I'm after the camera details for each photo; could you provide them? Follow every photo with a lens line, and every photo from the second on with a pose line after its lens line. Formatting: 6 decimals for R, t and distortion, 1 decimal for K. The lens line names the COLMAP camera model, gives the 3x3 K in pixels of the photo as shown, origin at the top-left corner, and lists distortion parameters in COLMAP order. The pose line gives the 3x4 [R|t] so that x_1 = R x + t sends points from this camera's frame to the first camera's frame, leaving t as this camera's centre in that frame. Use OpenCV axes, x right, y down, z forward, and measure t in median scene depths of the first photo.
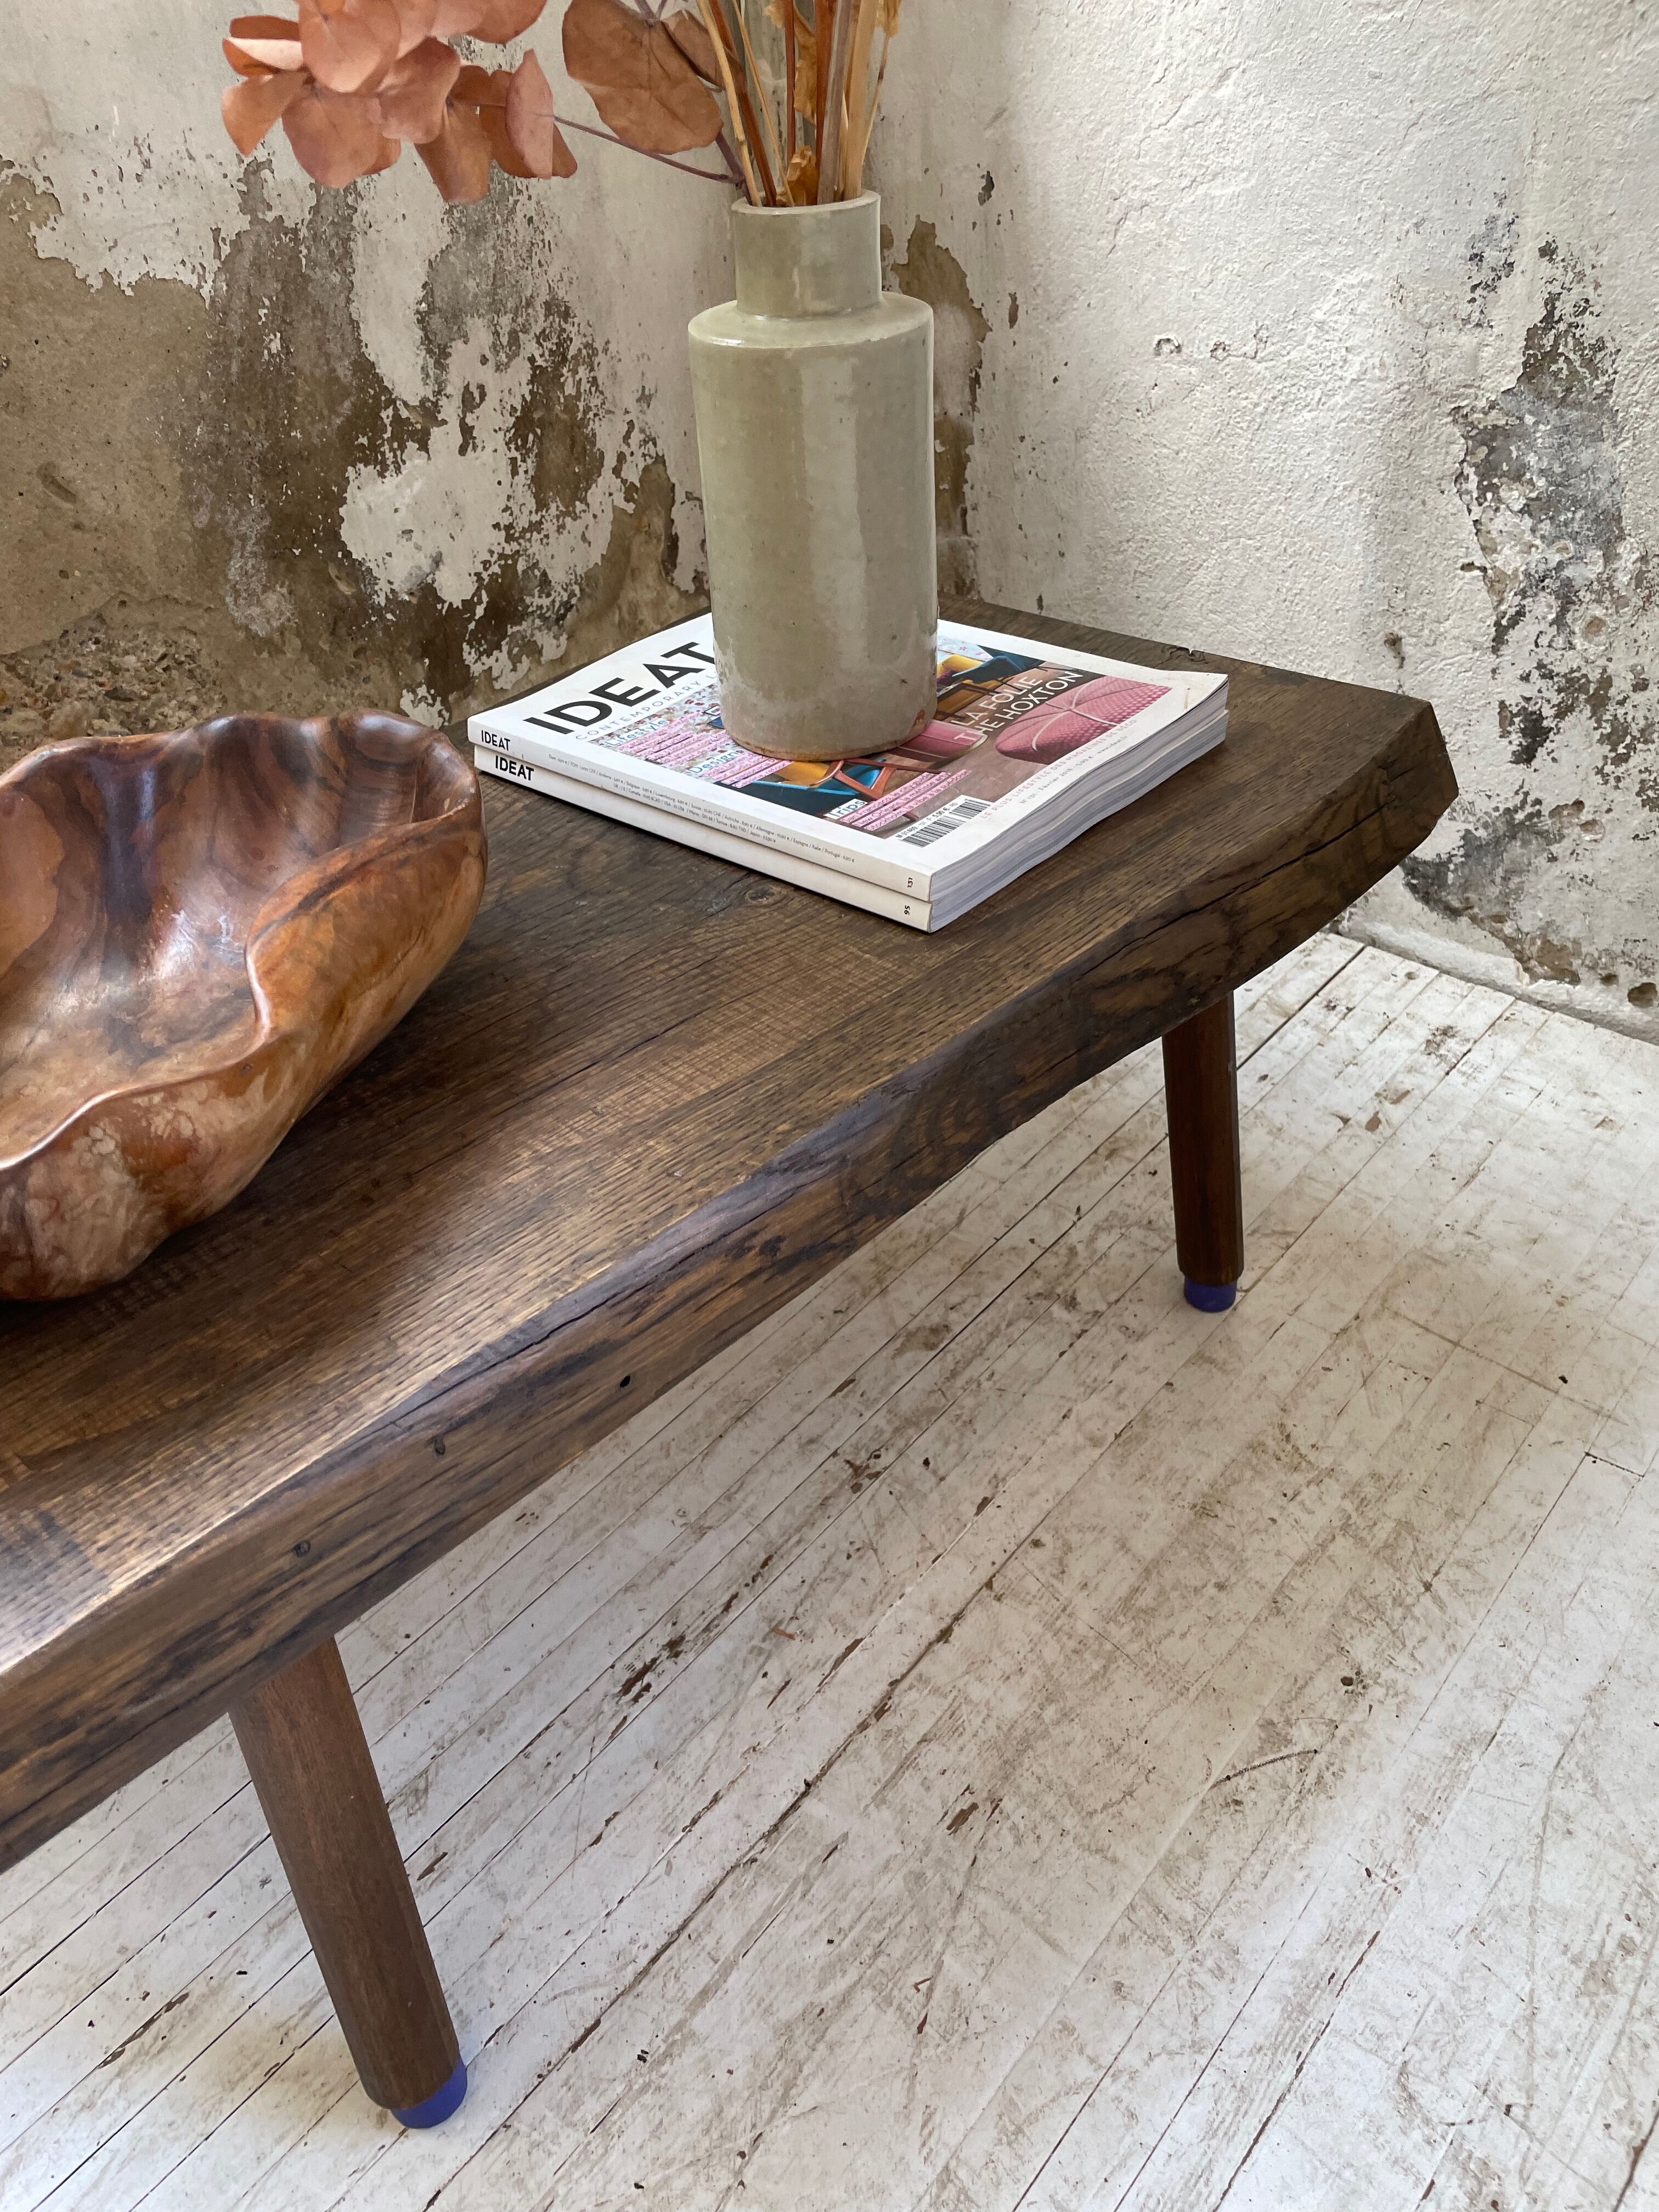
lens RADIAL K [[1682.6, 0, 814.5], [0, 1682.6, 1121.2], [0, 0, 1]] dist [0.088760, -0.126584]
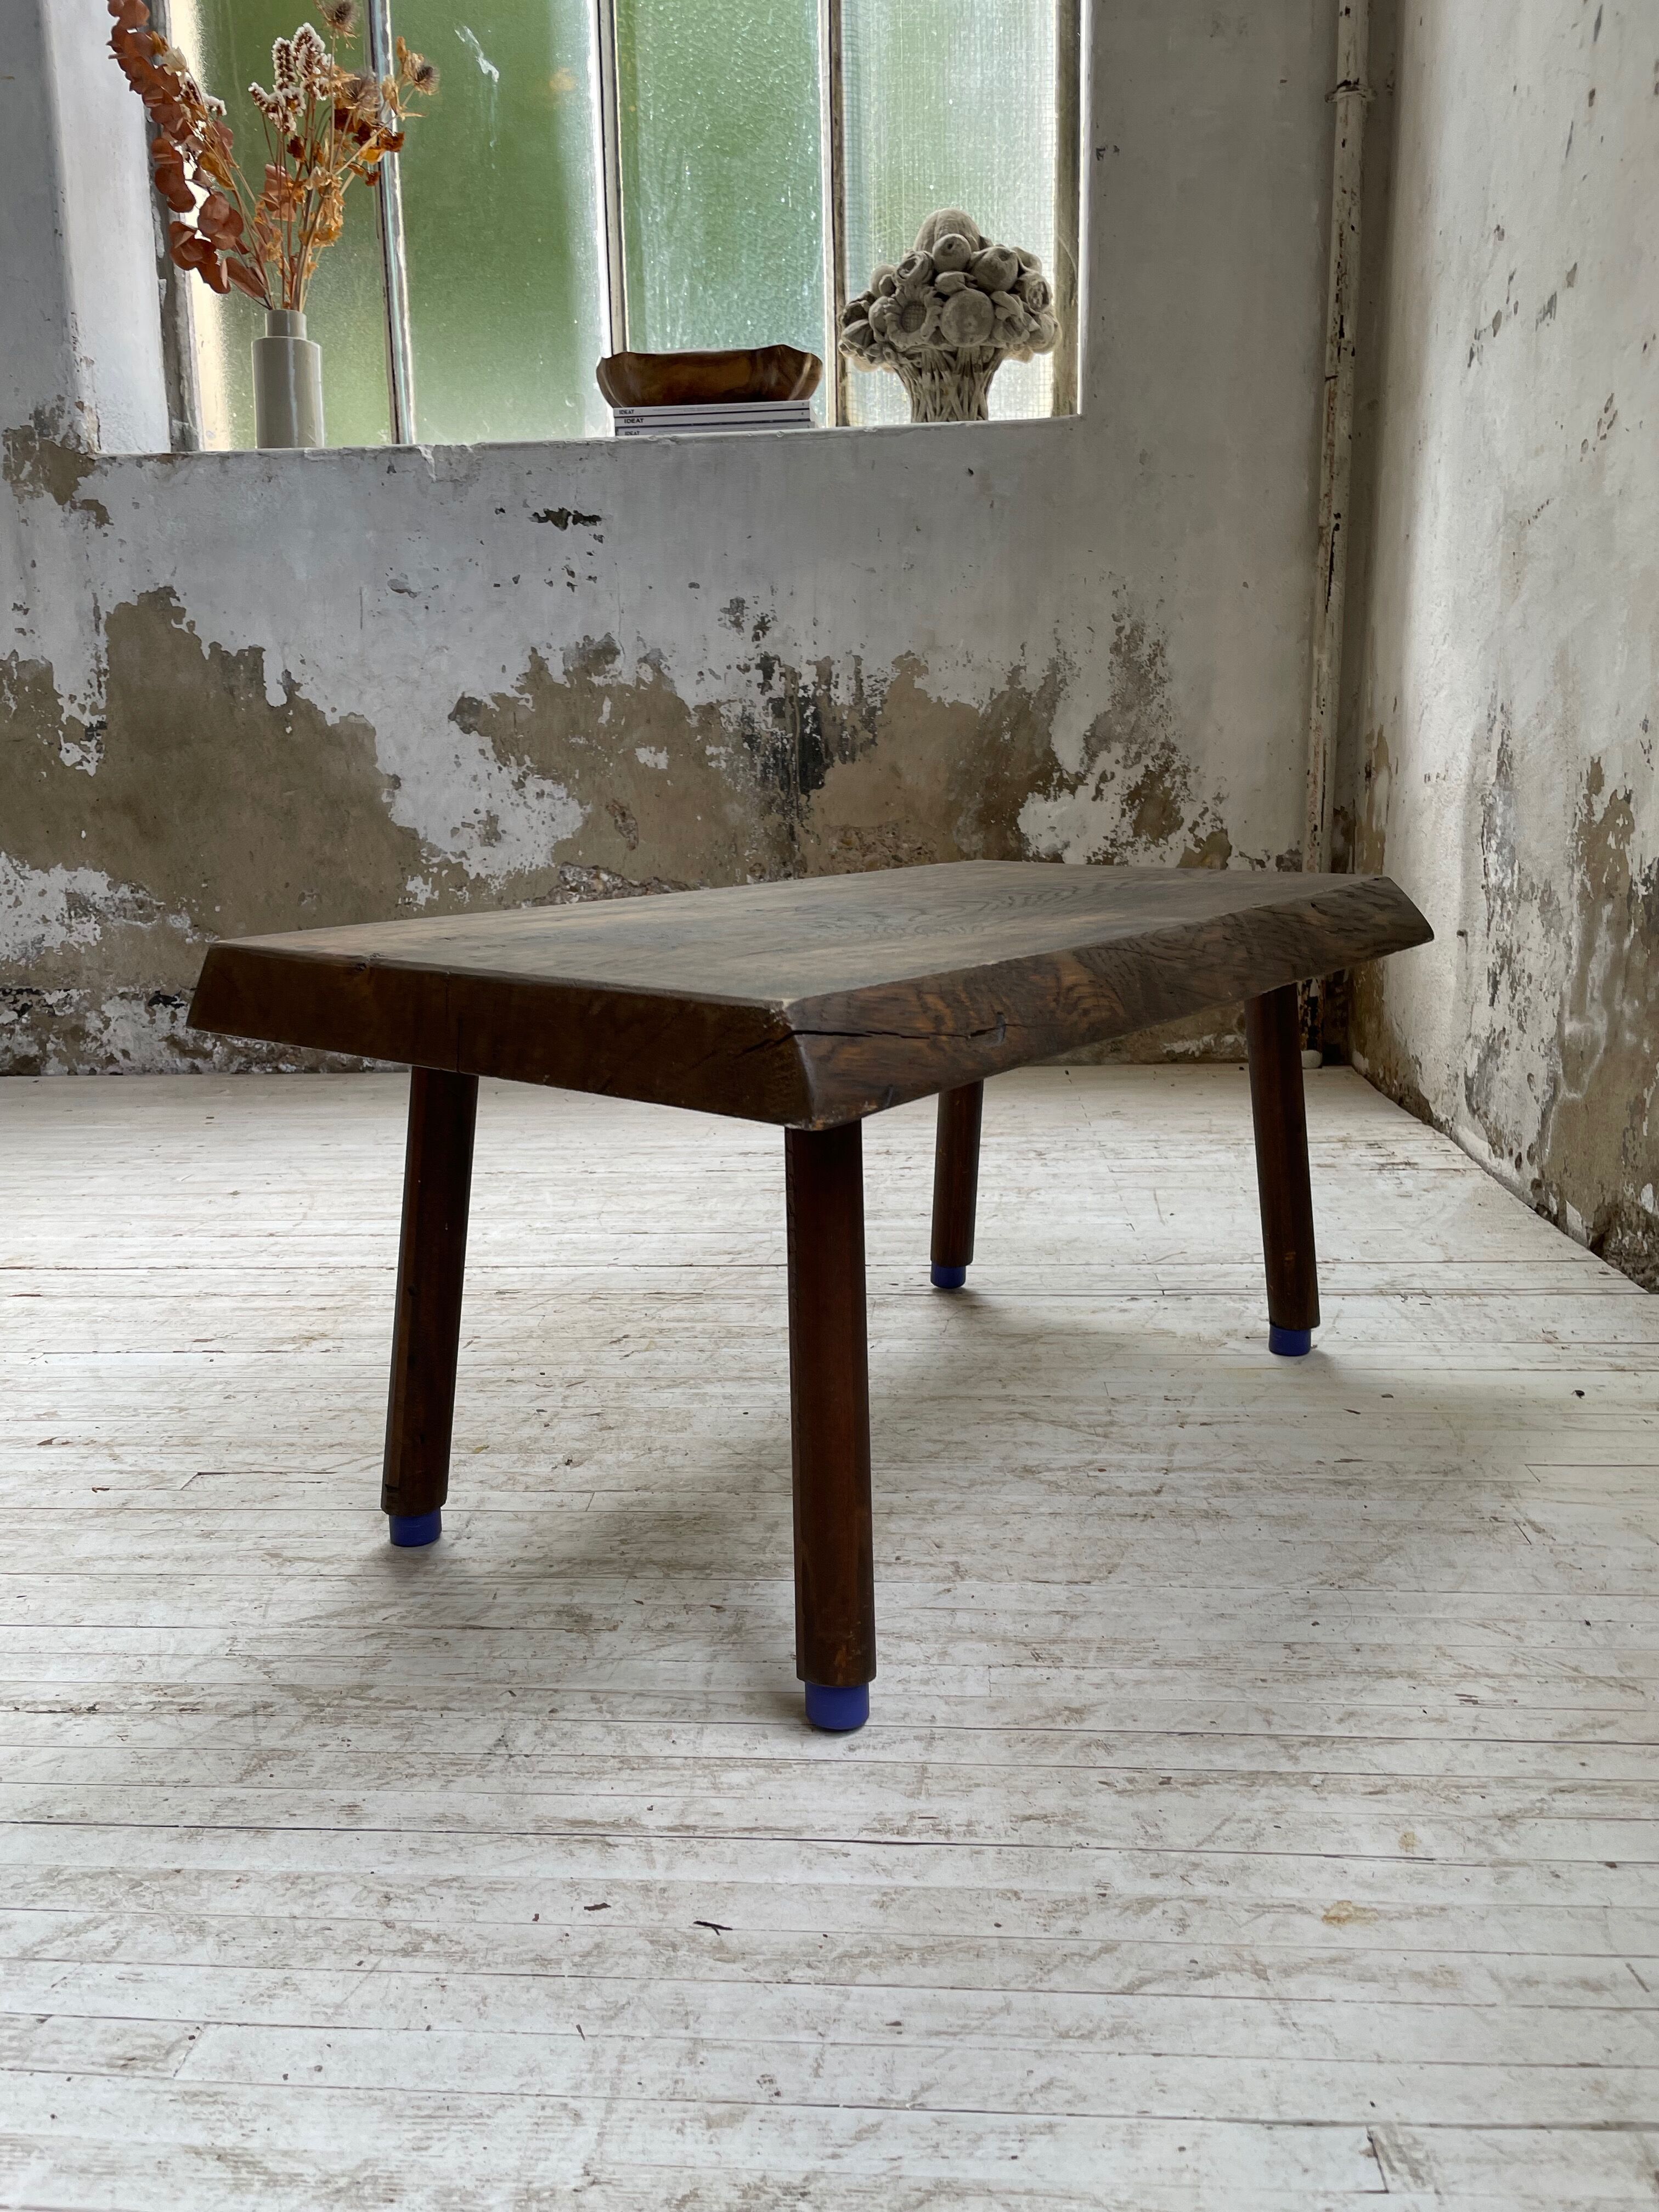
lens RADIAL K [[1682.6, 0, 806.5], [0, 1682.6, 1117.0], [0, 0, 1]] dist [0.088760, -0.126584]
pose [[0.589971, 0.208907, -0.779931, 1.377796], [-0.488501, 0.861457, -0.138777, 0.434477], [0.642885, 0.462871, 0.610286, -0.342443]]
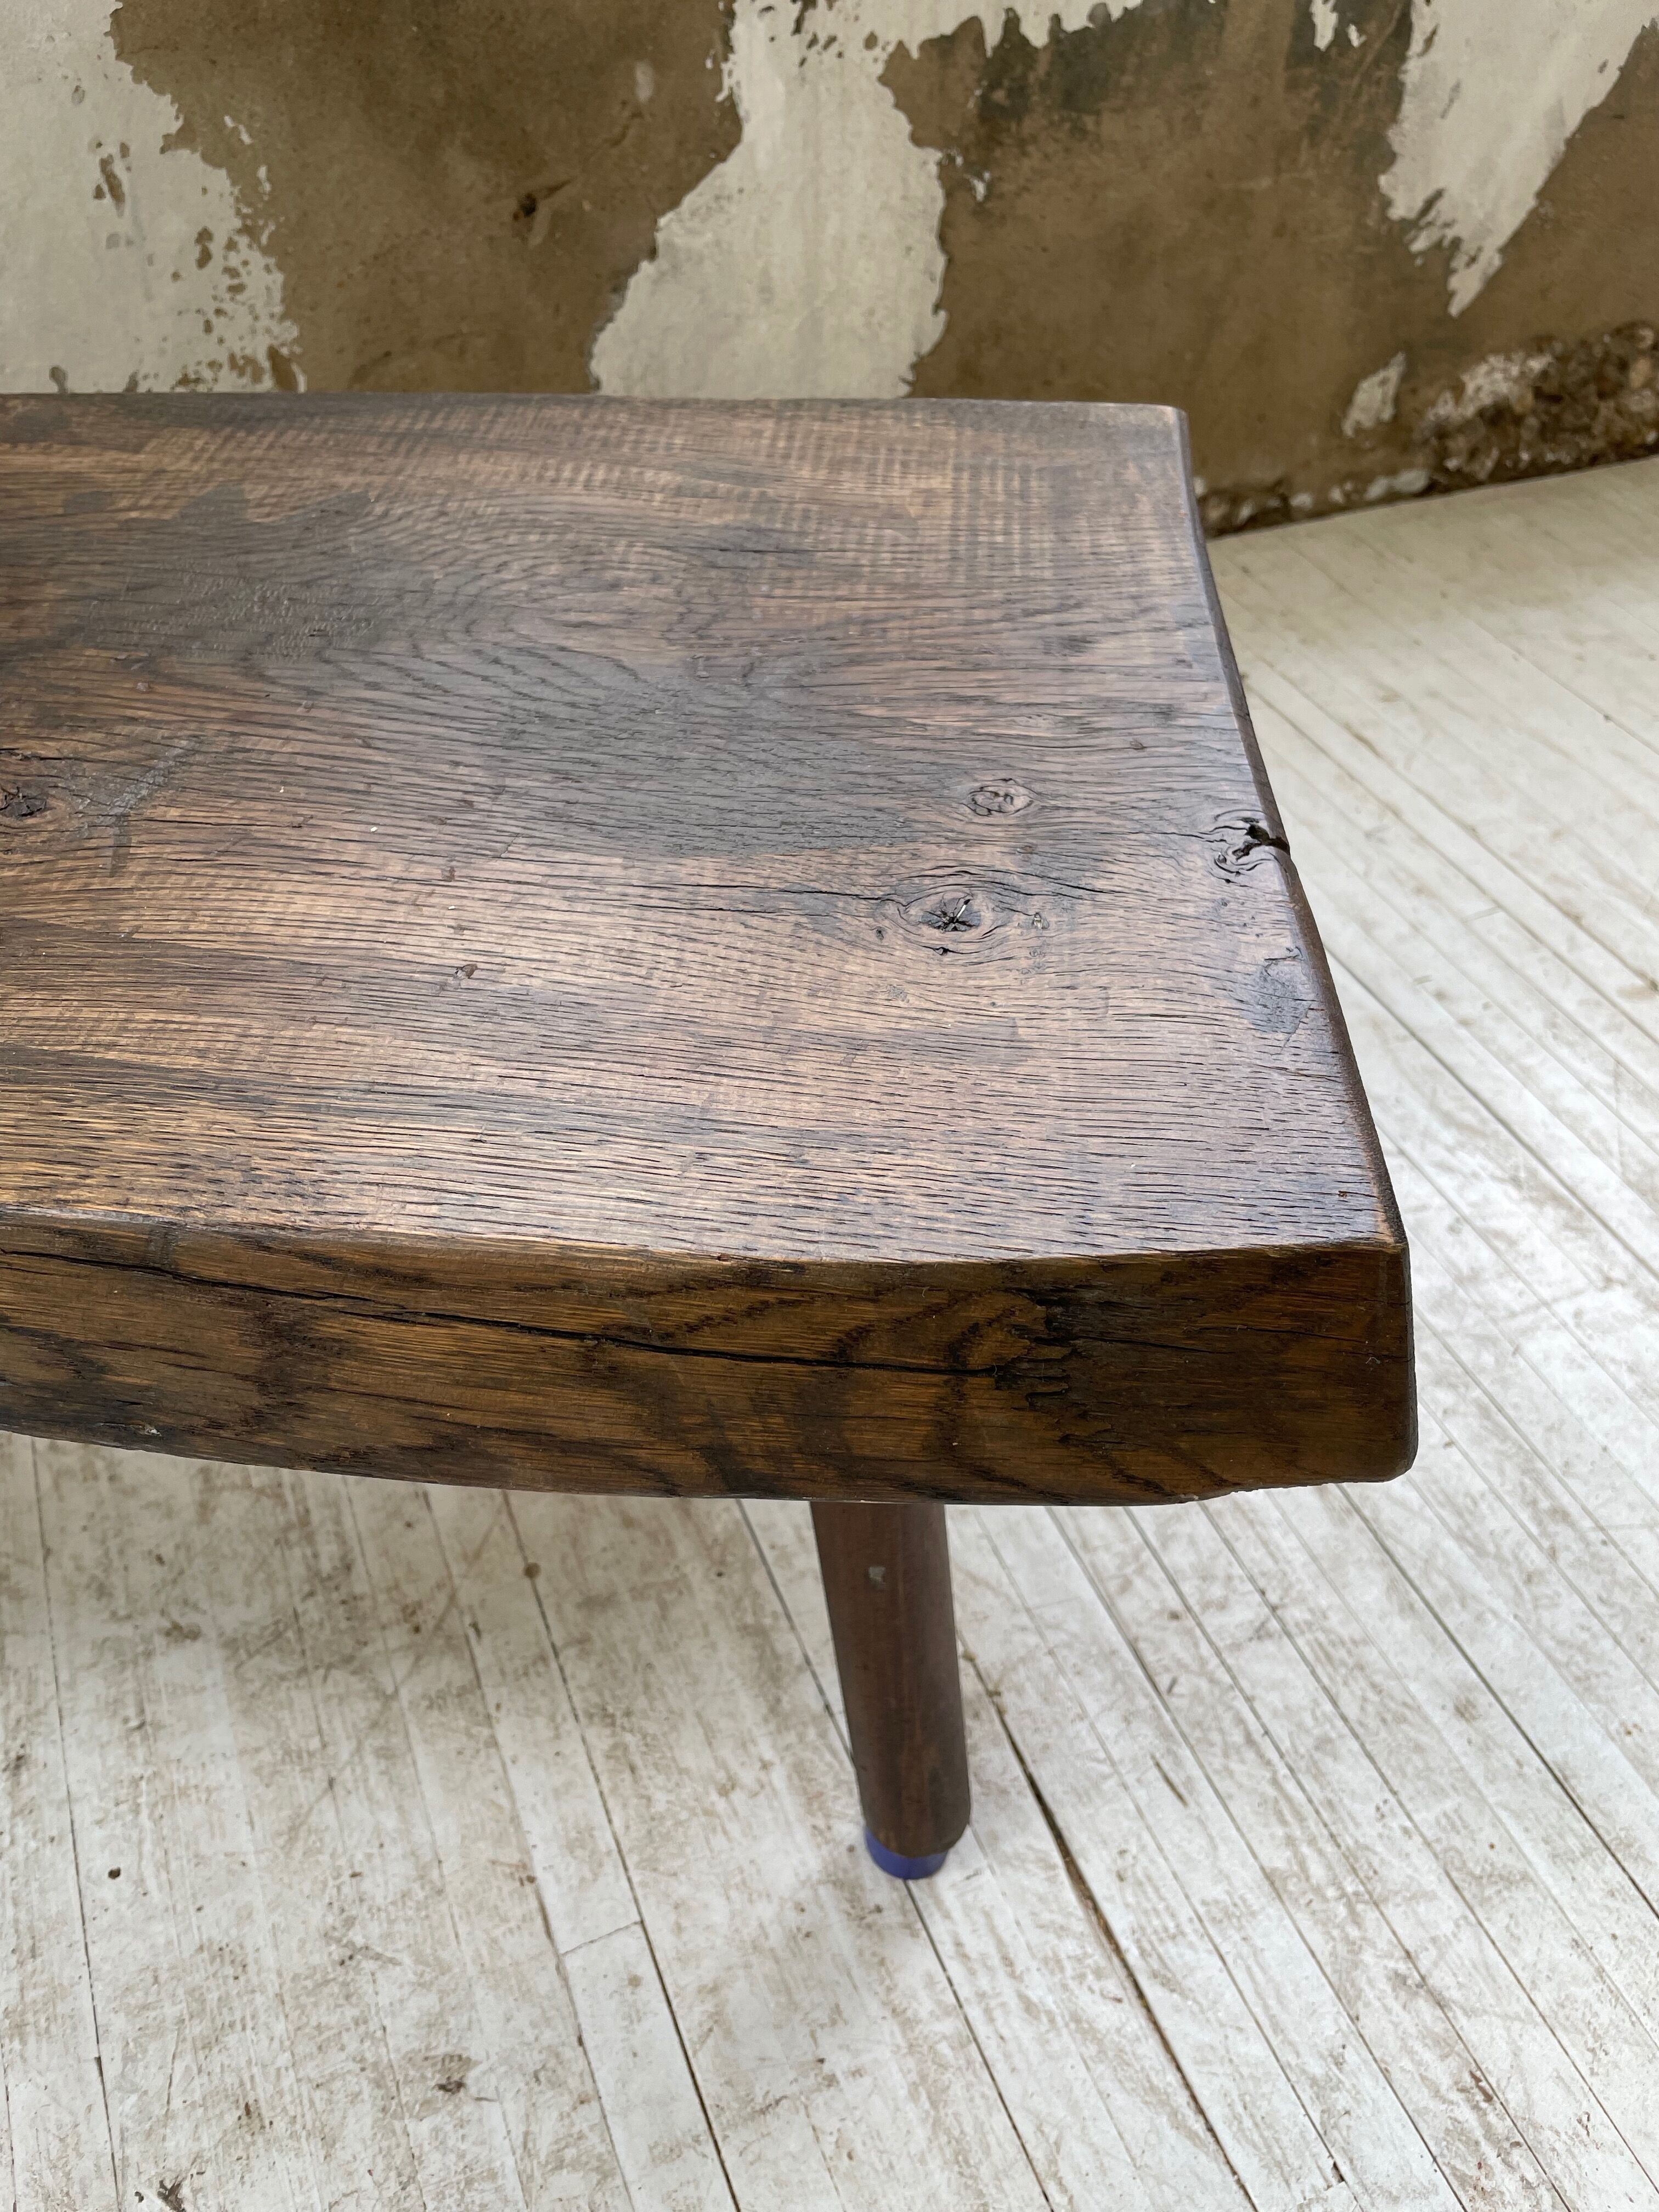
lens RADIAL K [[1711.0, 0, 823.8], [0, 1711.0, 1102.5], [0, 0, 1]] dist [0.058925, -0.093604]
pose [[0.455017, -0.560796, 0.691714, 0.405253], [0.488075, 0.806773, 0.333017, 0.203934], [-0.744810, 0.186080, 0.640806, -0.162368]]
